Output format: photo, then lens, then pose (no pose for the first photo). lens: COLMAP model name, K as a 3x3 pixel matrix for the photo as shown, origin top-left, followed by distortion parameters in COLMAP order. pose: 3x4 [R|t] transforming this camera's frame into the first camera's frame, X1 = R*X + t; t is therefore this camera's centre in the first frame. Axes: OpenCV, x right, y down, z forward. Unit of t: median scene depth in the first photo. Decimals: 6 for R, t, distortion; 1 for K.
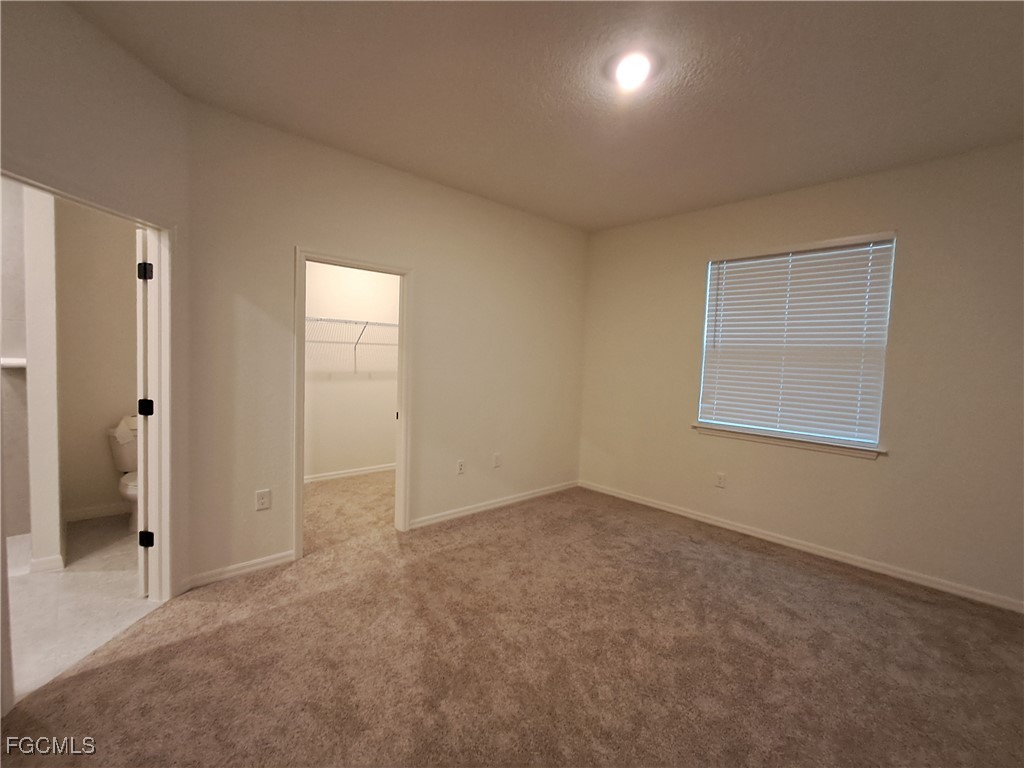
lens RADIAL K [[463.6, 0, 509.1], [0, 463.6, 381.9], [0, 0, 1]] dist [0.000211, 0.000877]
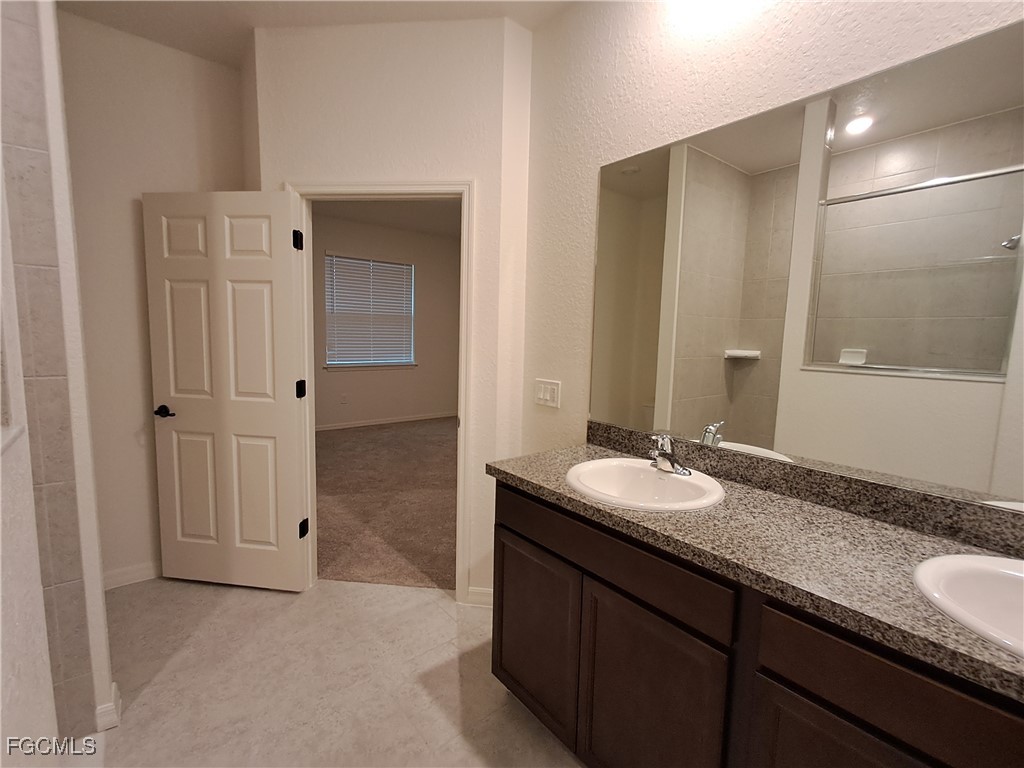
lens RADIAL K [[463.6, 0, 509.1], [0, 463.6, 381.9], [0, 0, 1]] dist [0.000211, 0.000877]
pose [[0.068878, -0.146983, 0.986738, -1.225699], [0.028908, 0.988966, 0.145297, -0.065598], [-0.997206, 0.018517, 0.072367, 0.399230]]
